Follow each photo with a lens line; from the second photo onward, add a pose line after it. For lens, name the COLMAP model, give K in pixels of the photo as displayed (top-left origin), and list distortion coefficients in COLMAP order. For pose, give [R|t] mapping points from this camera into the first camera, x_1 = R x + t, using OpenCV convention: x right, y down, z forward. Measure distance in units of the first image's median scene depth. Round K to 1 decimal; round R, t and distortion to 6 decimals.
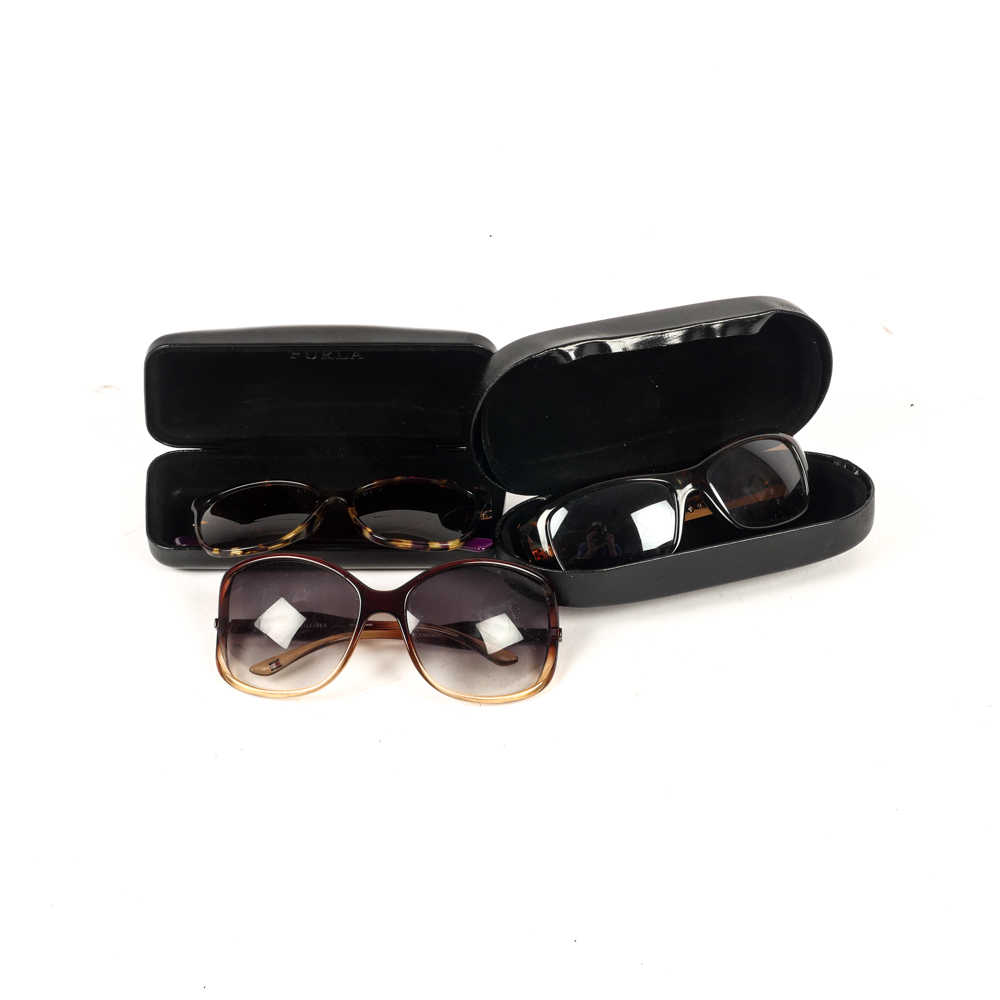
lens RADIAL K [[1772.1, 0, 505.5], [0, 1772.1, 499.7], [0, 0, 1]] dist [0.004920, 0.000000]
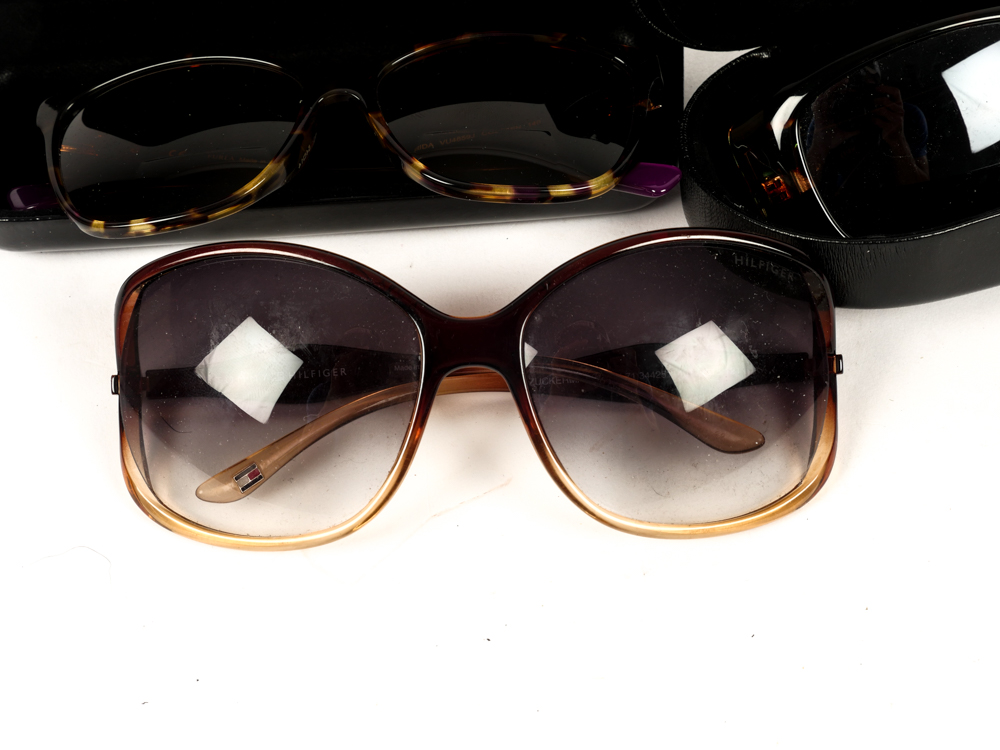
lens RADIAL K [[2004.3, 0, 495.2], [0, 2004.3, 375.1], [0, 0, 1]] dist [0.149320, 0.000000]
pose [[0.998078, -0.061453, 0.007947, -0.064635], [0.057617, 0.967575, 0.245925, -0.059220], [-0.022802, -0.244994, 0.969256, 0.468525]]
